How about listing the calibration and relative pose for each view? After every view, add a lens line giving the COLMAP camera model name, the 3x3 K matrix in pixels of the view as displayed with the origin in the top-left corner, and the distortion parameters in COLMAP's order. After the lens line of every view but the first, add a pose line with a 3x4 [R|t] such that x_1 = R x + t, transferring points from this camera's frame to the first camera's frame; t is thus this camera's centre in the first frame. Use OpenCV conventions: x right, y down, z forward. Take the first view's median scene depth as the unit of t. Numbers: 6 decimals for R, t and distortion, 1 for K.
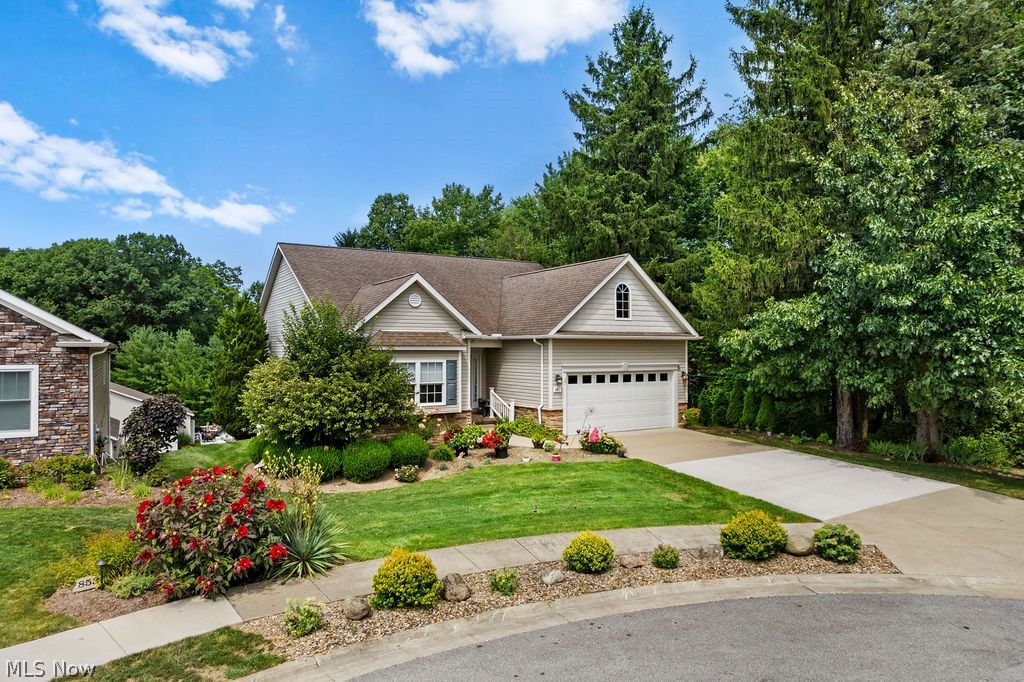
lens RADIAL K [[649.8, 0, 511.1], [0, 649.8, 356.3], [0, 0, 1]] dist [-0.078118, 0.069006]
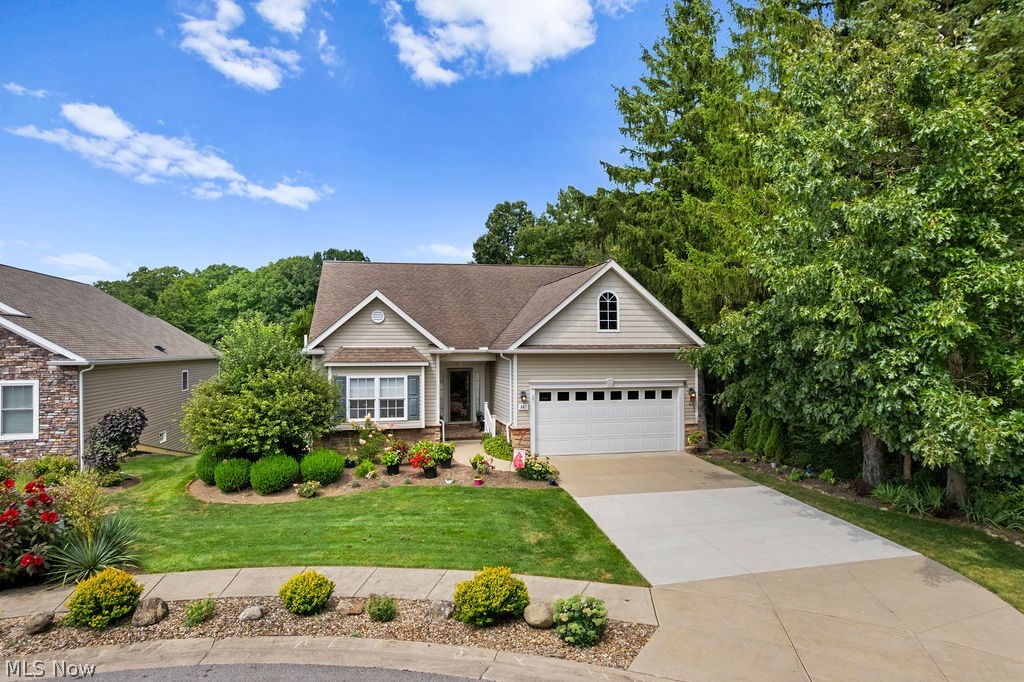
lens RADIAL K [[649.8, 0, 511.1], [0, 649.8, 356.3], [0, 0, 1]] dist [-0.078118, 0.069006]
pose [[0.948816, 0.000319, -0.315830, 0.361141], [-0.000247, 1.000000, 0.000269, -0.023711], [0.315831, -0.000177, 0.948816, 0.098634]]
